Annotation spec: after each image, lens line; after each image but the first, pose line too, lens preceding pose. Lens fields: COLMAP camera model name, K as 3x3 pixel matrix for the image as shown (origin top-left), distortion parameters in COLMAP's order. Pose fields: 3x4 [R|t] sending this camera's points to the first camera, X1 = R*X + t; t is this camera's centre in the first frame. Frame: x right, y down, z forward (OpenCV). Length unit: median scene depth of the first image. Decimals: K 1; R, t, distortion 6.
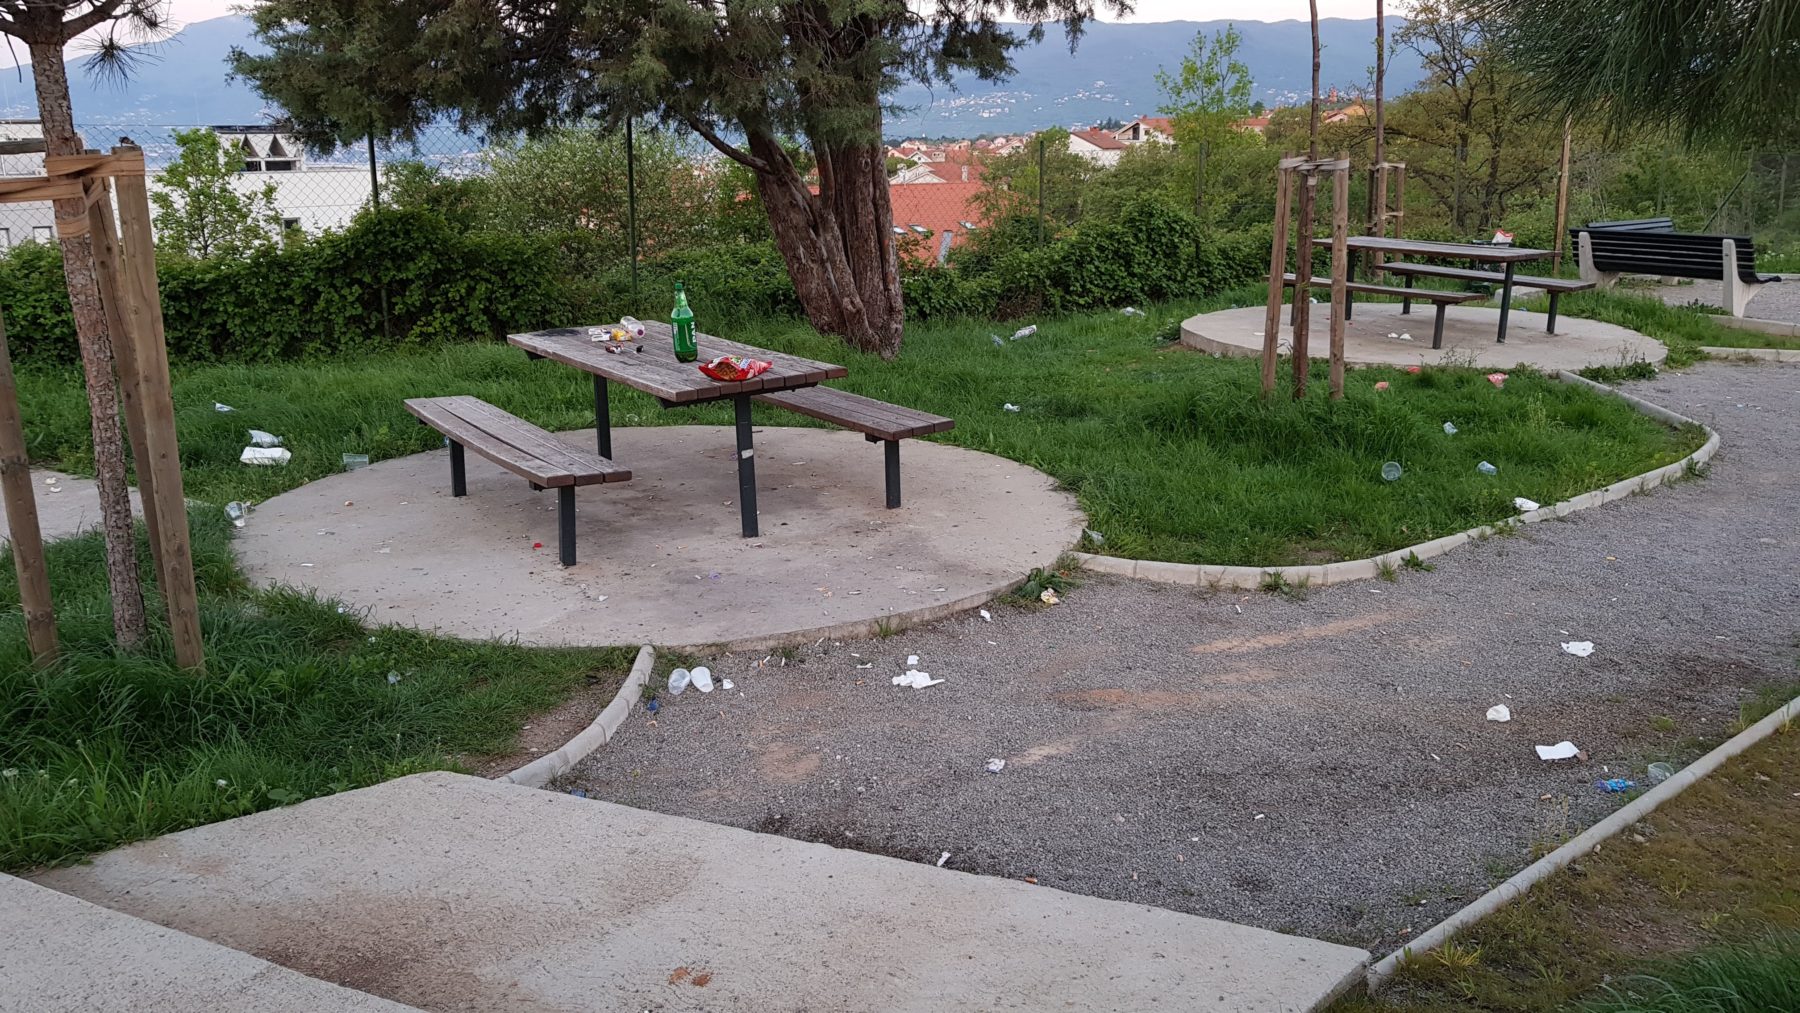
lens RADIAL K [[1414.8, 0, 900.0], [0, 1414.8, 506.5], [0, 0, 1]] dist [-0.005490, 0.002005]
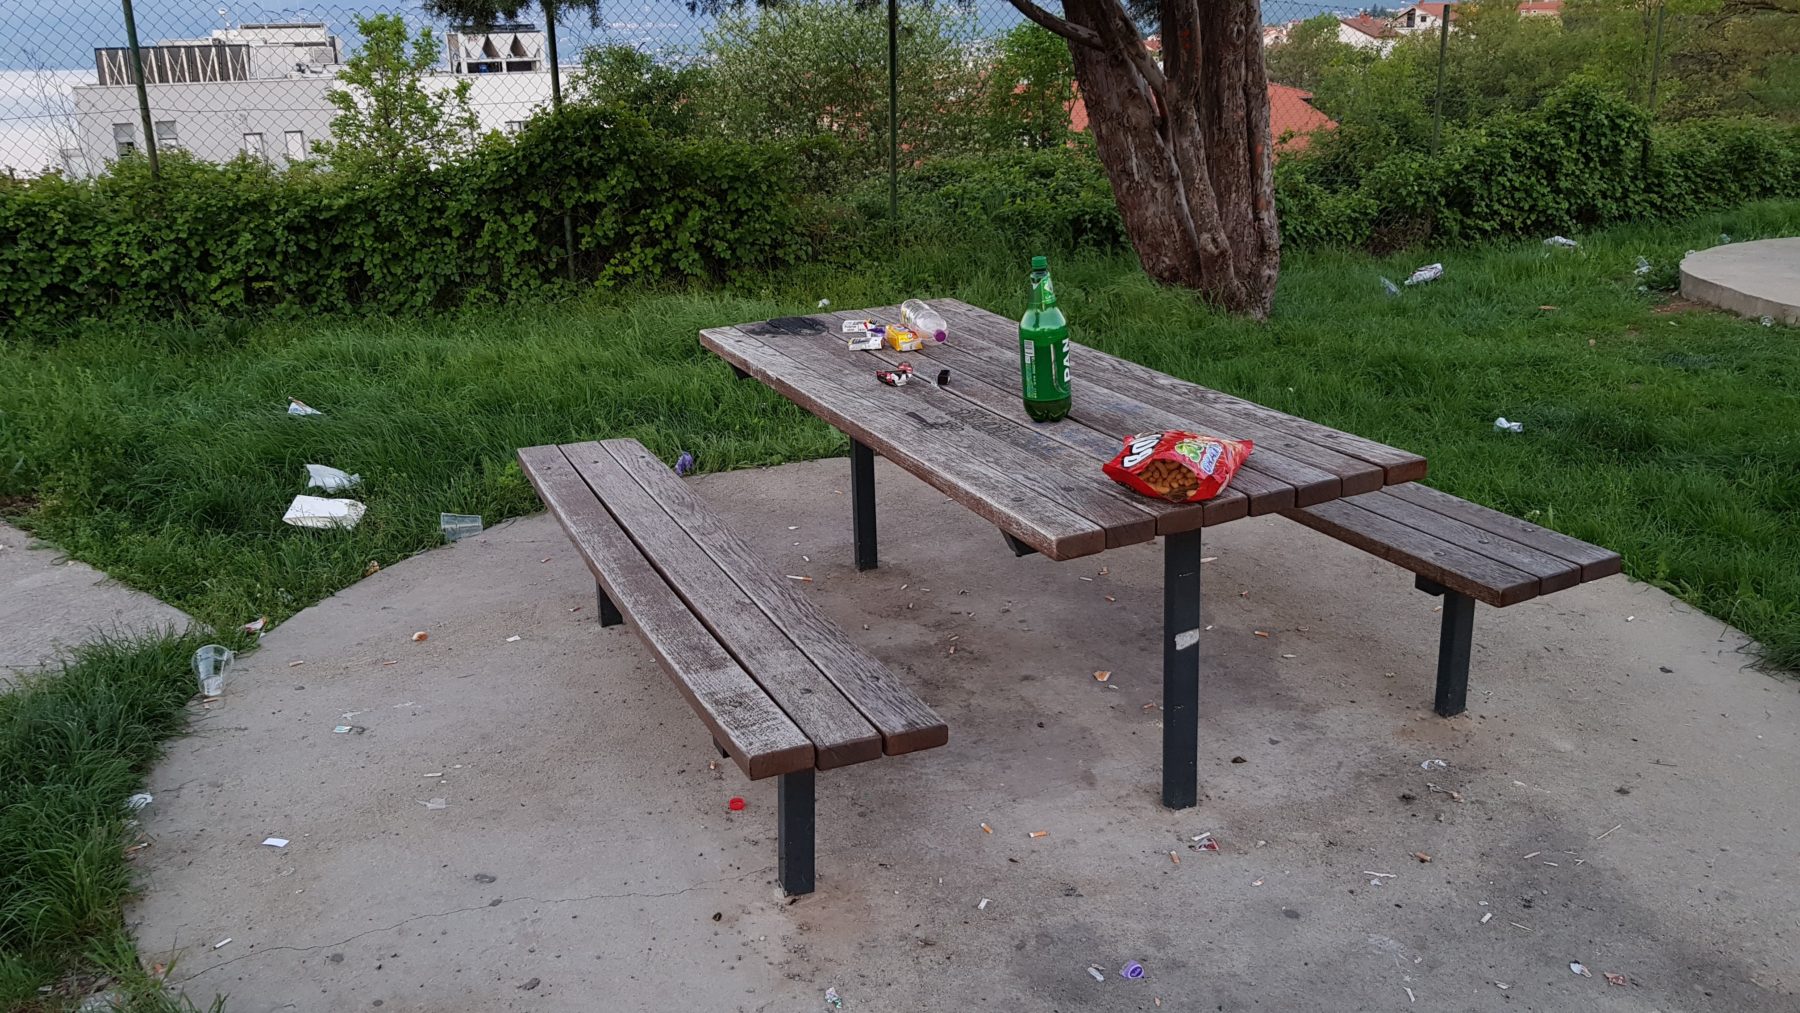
lens RADIAL K [[1414.8, 0, 900.0], [0, 1414.8, 506.5], [0, 0, 1]] dist [-0.005490, 0.002005]
pose [[0.986724, 0.035105, -0.158564, -0.067263], [-0.024286, 0.997275, 0.069656, -0.057326], [0.160578, -0.064880, 0.984889, 0.283147]]
